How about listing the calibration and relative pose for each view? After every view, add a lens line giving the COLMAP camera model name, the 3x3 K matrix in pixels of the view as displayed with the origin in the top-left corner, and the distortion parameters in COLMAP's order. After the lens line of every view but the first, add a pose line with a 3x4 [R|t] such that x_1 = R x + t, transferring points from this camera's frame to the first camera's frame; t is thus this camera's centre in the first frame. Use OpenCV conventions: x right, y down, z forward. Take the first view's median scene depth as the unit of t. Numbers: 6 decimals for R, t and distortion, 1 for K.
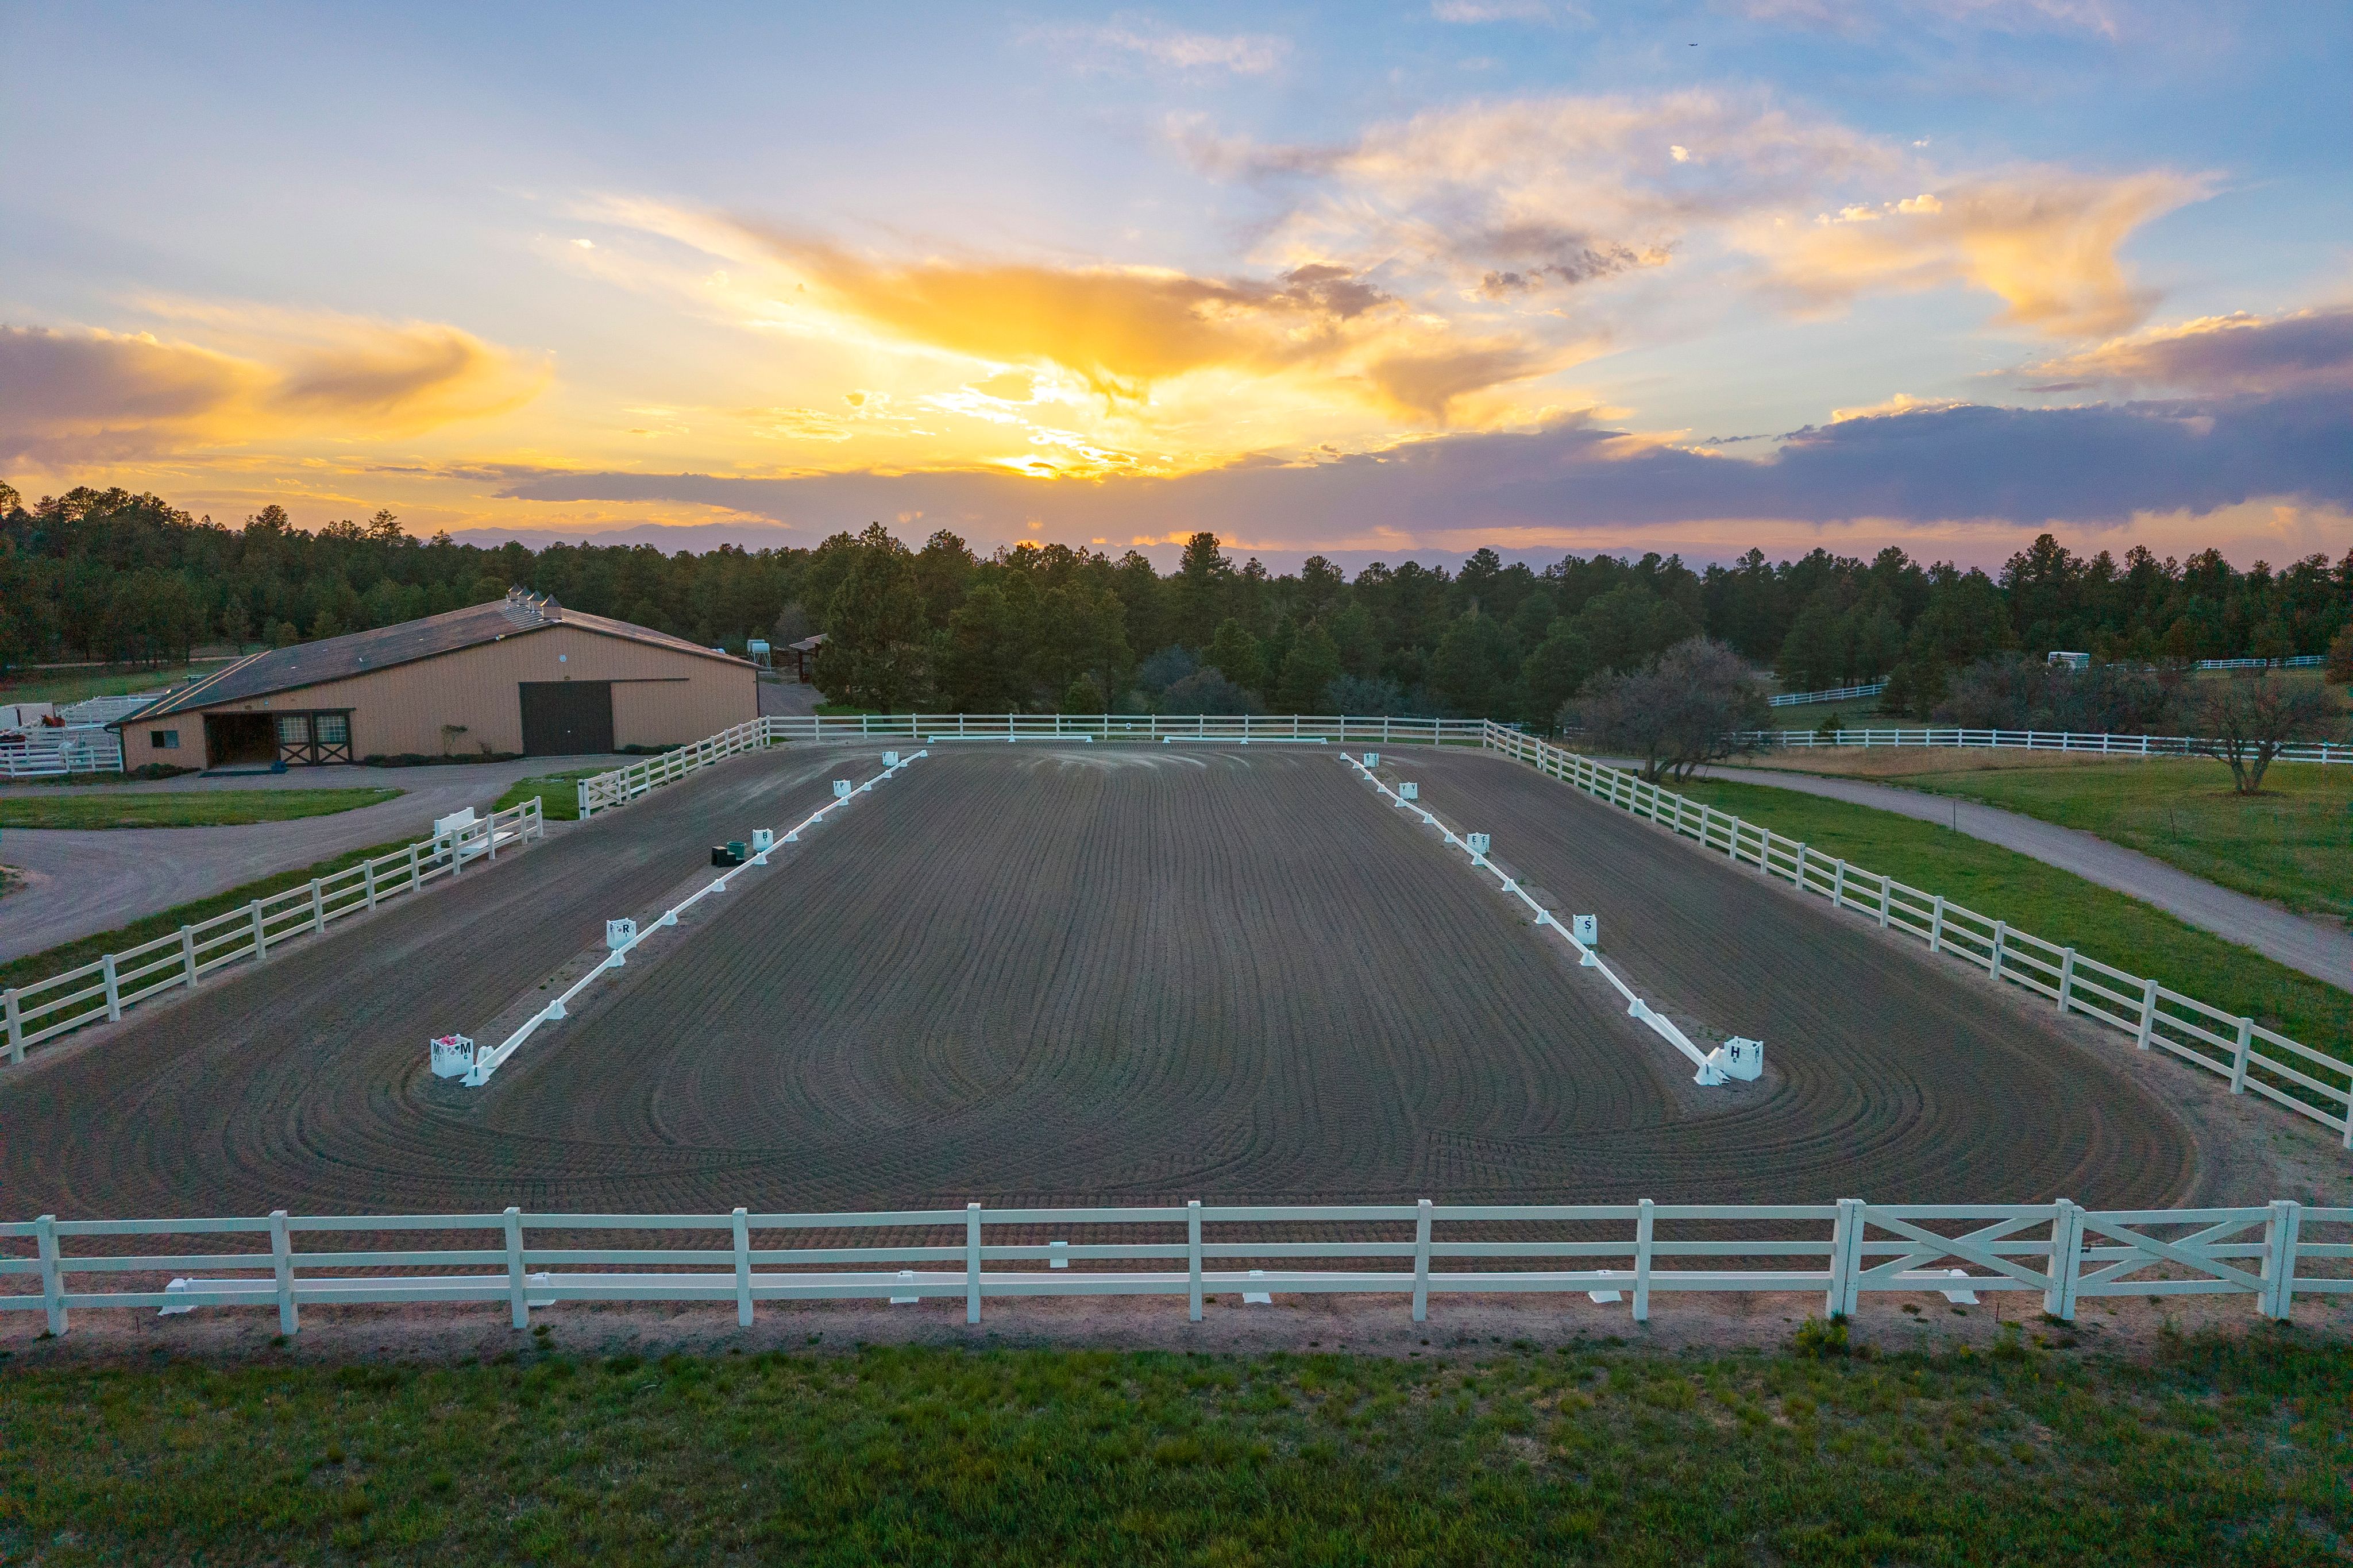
lens RADIAL K [[1585.0, 0, 1165.9], [0, 1585.0, 798.5], [0, 0, 1]] dist [0.001294, -0.000793]
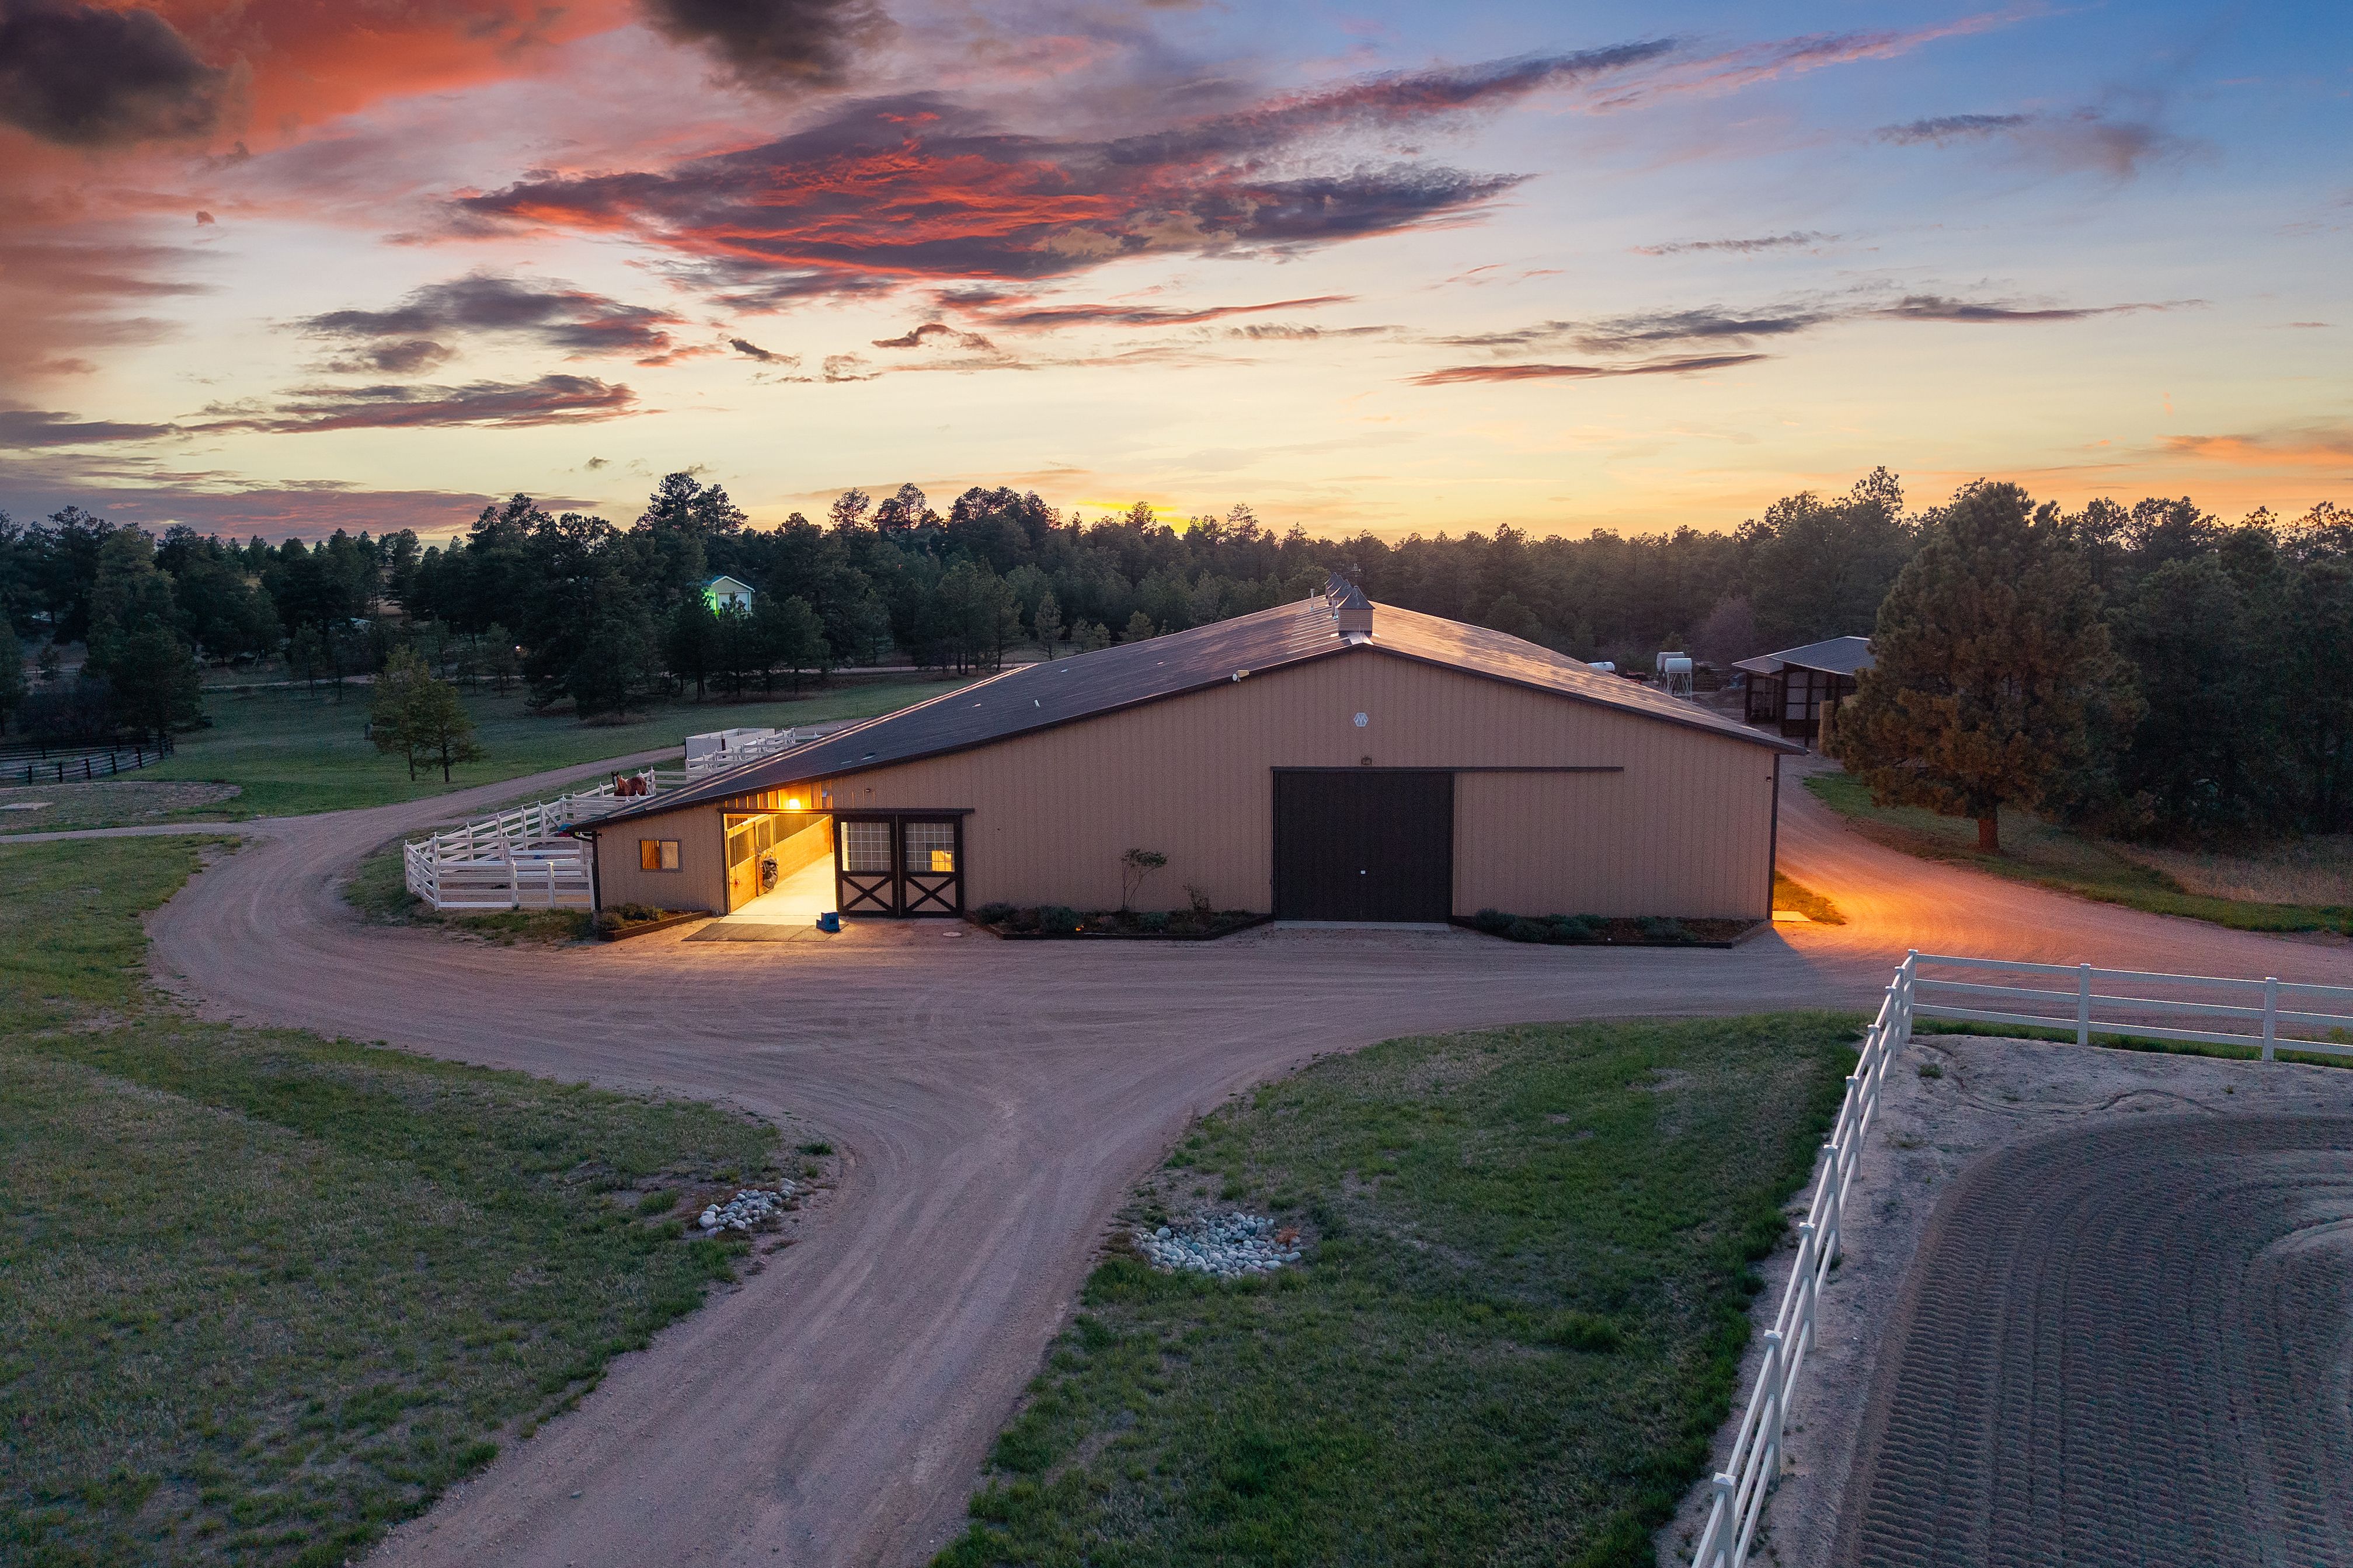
lens RADIAL K [[1585.0, 0, 1162.7], [0, 1585.0, 805.0], [0, 0, 1]] dist [0.001294, -0.000793]
pose [[0.867523, 0.059508, -0.493825, -0.195261], [-0.055766, 0.998194, 0.022322, -0.069547], [0.494262, 0.008174, 0.869275, 0.557053]]
